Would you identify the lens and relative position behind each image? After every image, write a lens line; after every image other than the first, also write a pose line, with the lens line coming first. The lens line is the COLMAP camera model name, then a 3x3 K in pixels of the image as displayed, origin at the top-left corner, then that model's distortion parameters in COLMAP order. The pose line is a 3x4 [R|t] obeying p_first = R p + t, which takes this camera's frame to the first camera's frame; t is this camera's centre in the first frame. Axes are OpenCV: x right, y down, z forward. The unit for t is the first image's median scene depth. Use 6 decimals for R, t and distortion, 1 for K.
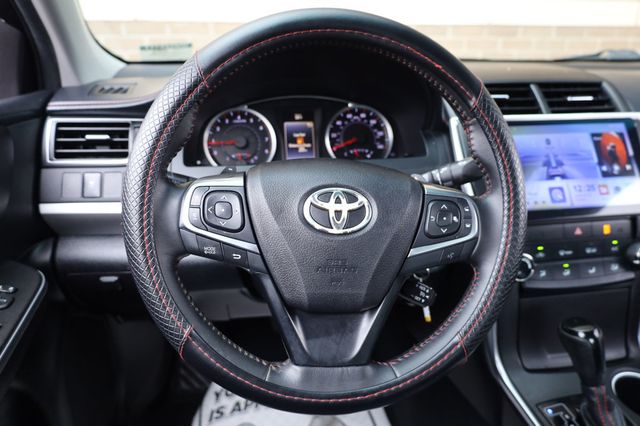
lens RADIAL K [[439.5, 0, 320.0], [0, 439.5, 213.0], [0, 0, 1]] dist [0.000632, 0.001048]
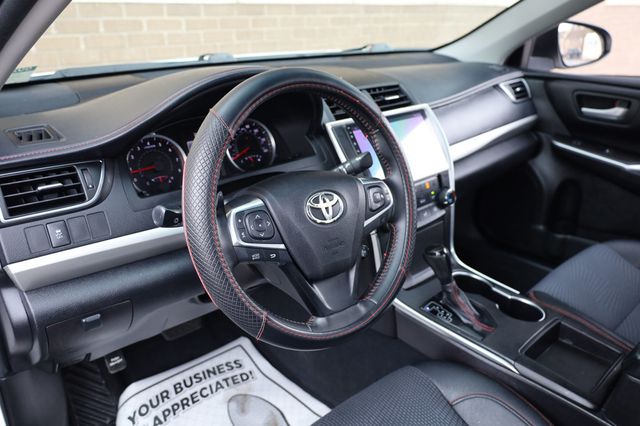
lens RADIAL K [[498.5, 0, 320.0], [0, 498.5, 213.0], [0, 0, 1]] dist [-0.009108, -0.004430]
pose [[0.837149, -0.206846, 0.506356, -0.546371], [0.187159, 0.978183, 0.090160, -0.093892], [-0.513958, 0.019292, 0.857598, -0.279864]]
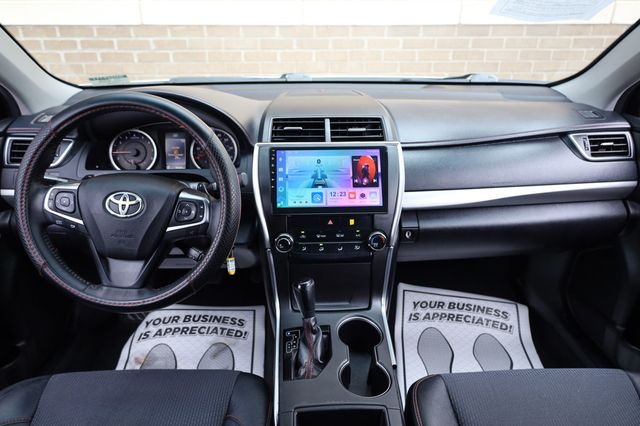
lens RADIAL K [[439.5, 0, 320.0], [0, 439.5, 213.0], [0, 0, 1]] dist [0.000632, 0.001048]
pose [[0.992477, 0.050679, -0.111452, 0.709920], [-0.044173, 0.997215, 0.060092, -0.078842], [0.114187, -0.054716, 0.991951, -0.497194]]
